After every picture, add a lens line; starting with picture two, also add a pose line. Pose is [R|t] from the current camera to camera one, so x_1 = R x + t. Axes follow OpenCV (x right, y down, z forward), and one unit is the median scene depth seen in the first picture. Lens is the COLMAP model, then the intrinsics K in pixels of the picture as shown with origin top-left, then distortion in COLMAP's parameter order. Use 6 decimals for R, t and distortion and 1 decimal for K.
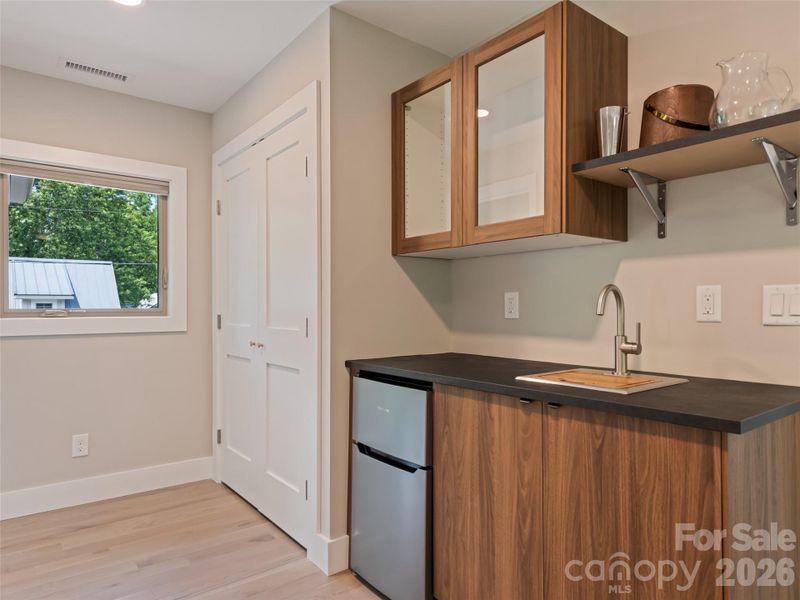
lens RADIAL K [[511.5, 0, 399.9], [0, 511.5, 295.5], [0, 0, 1]] dist [-0.002837, 0.000102]
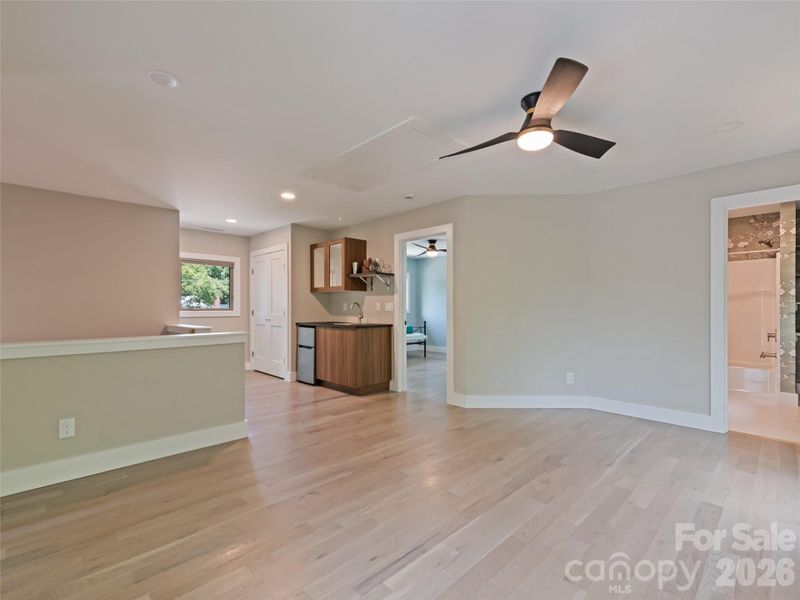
lens RADIAL K [[376.6, 0, 403.8], [0, 376.6, 300.7], [0, 0, 1]] dist [0.004606, -0.000042]
pose [[0.993164, 0.001744, 0.116713, 0.338544], [-0.002408, 0.999982, 0.005547, -0.041978], [-0.116701, -0.005790, 0.993150, -1.712169]]
